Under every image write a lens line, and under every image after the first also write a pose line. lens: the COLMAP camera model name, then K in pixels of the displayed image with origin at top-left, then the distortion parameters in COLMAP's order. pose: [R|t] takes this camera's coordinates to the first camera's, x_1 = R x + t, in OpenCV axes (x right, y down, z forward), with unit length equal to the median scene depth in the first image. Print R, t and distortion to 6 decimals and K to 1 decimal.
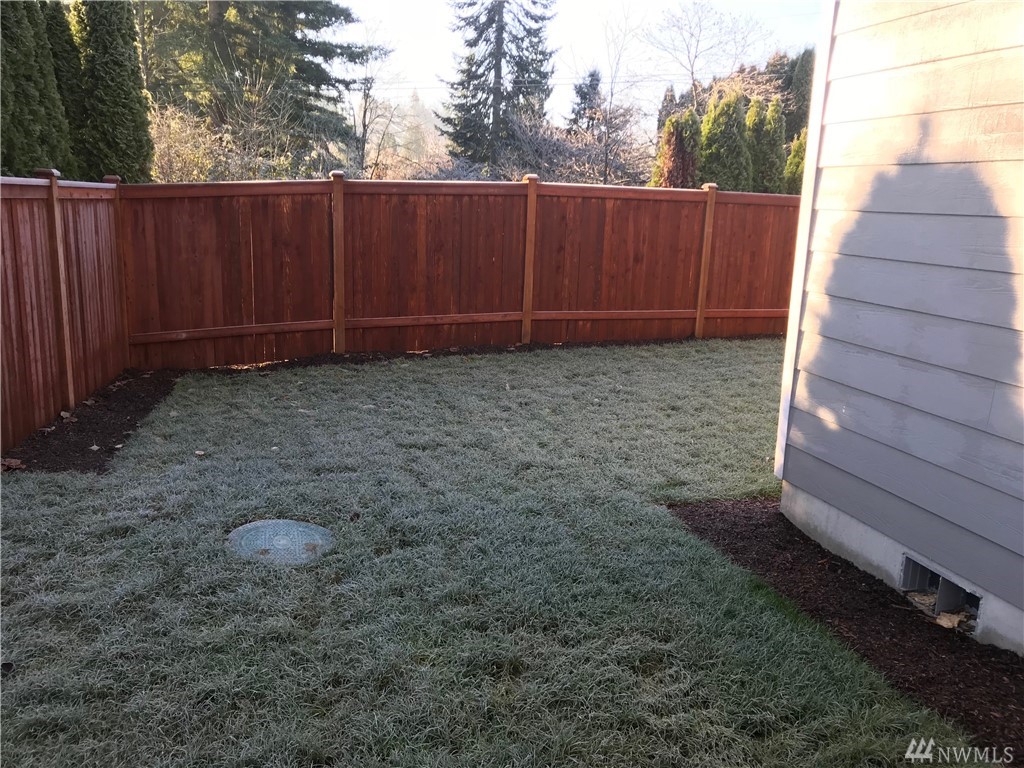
lens RADIAL K [[830.3, 0, 517.5], [0, 830.3, 382.7], [0, 0, 1]] dist [0.015286, -0.018780]
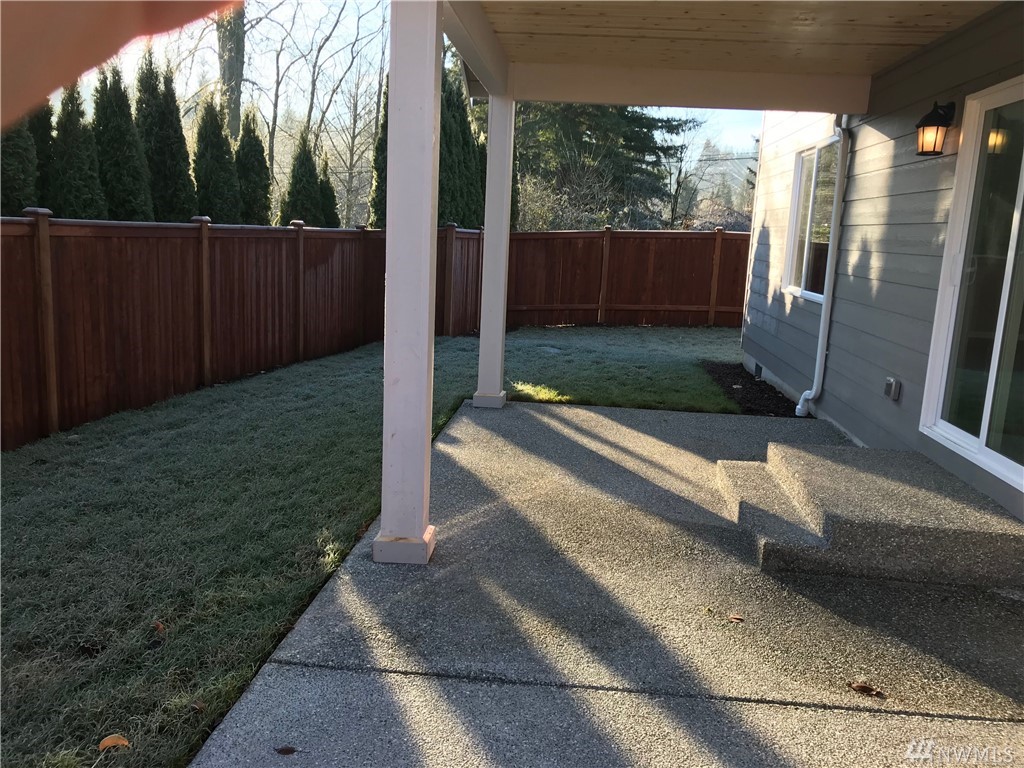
lens RADIAL K [[830.3, 0, 511.0], [0, 830.3, 384.8], [0, 0, 1]] dist [0.015286, -0.018780]
pose [[0.922162, 0.072836, -0.379885, 0.108501], [-0.092571, 0.995128, -0.033917, 0.063661], [0.375564, 0.066444, 0.924412, -0.269234]]
